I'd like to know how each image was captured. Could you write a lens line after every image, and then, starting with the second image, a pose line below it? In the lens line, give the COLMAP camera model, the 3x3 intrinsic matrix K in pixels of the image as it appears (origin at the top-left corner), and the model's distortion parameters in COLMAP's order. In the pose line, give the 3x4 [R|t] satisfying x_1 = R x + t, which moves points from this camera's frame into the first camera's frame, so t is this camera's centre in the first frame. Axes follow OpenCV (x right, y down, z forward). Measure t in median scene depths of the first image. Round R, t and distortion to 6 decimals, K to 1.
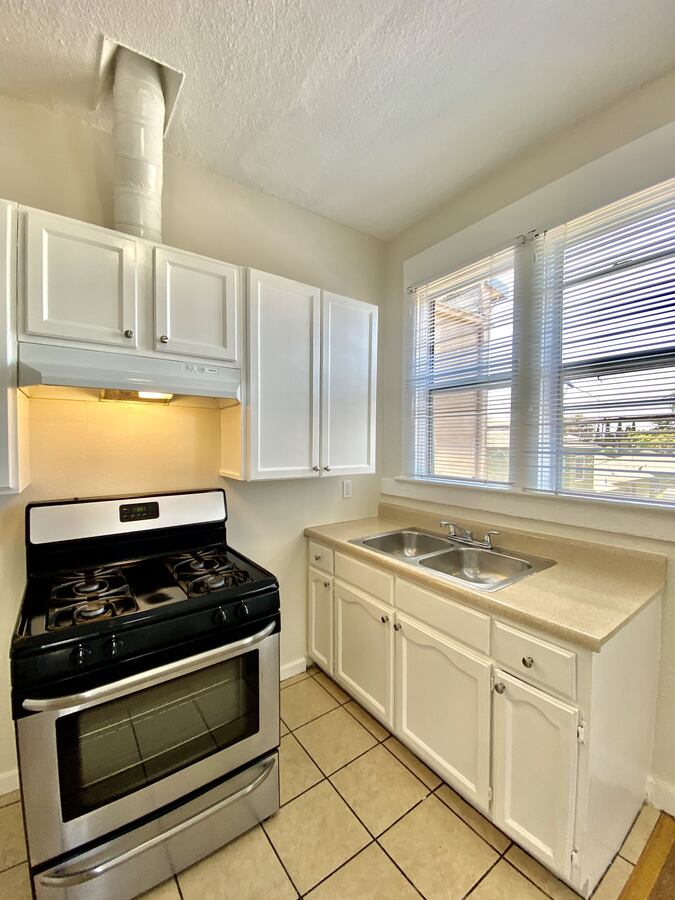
lens RADIAL K [[367.2, 0, 337.1], [0, 367.2, 446.8], [0, 0, 1]] dist [0.023891, -0.022257]
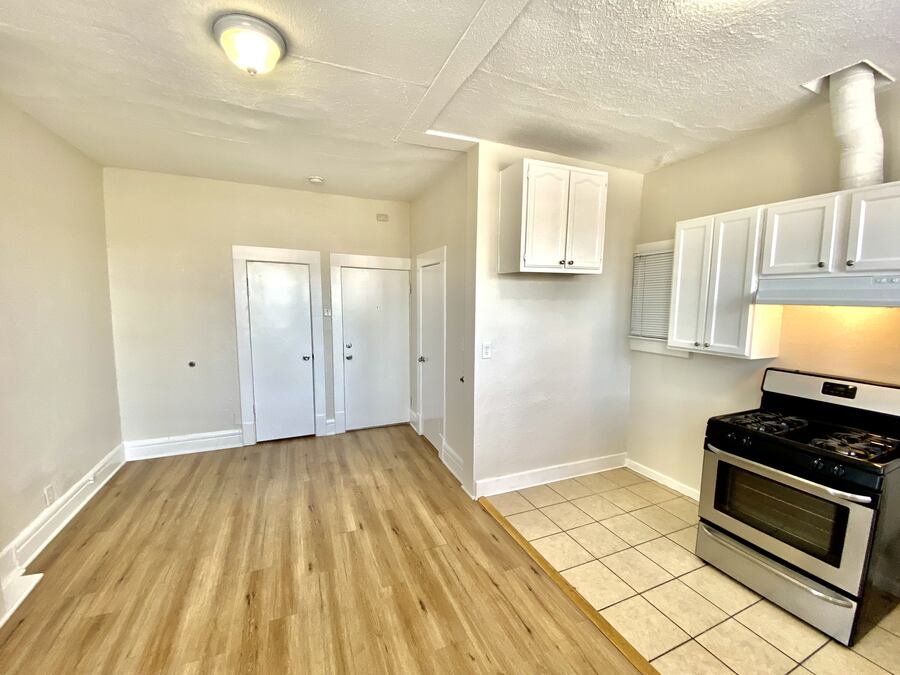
lens RADIAL K [[367.2, 0, 449.1], [0, 367.2, 337.5], [0, 0, 1]] dist [0.023891, -0.022257]
pose [[-0.218472, 0.092283, -0.971470, 0.988687], [-0.036234, 0.994065, 0.102578, -0.093397], [0.975170, 0.057611, -0.213831, -0.092346]]
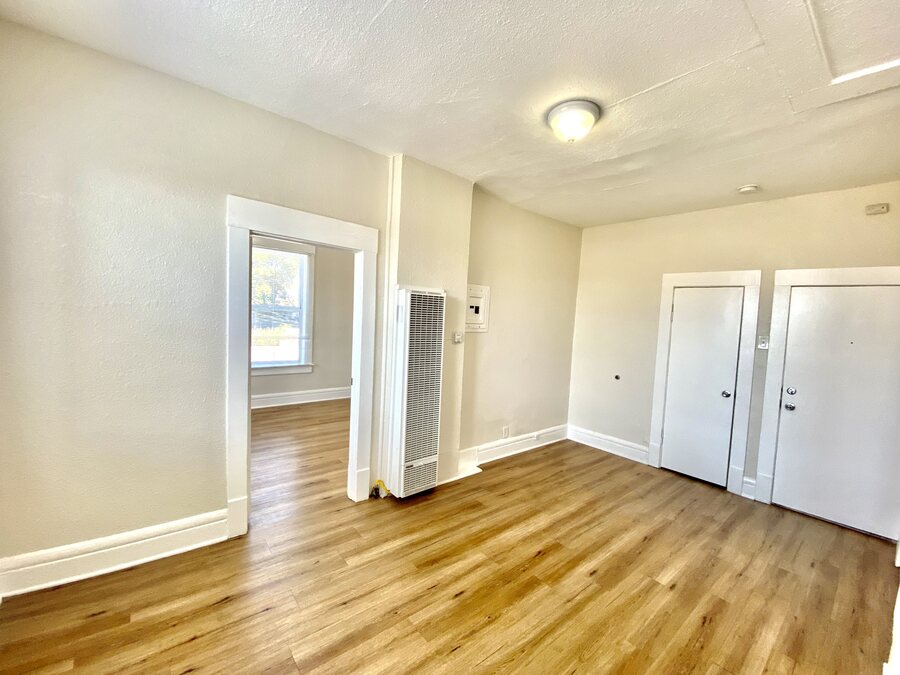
lens RADIAL K [[367.2, 0, 449.1], [0, 367.2, 337.5], [0, 0, 1]] dist [0.023891, -0.022257]
pose [[-0.996111, -0.054558, -0.069190, 0.562129], [-0.060346, 0.994592, 0.084531, -0.079958], [0.064204, 0.088378, -0.994016, 0.450137]]
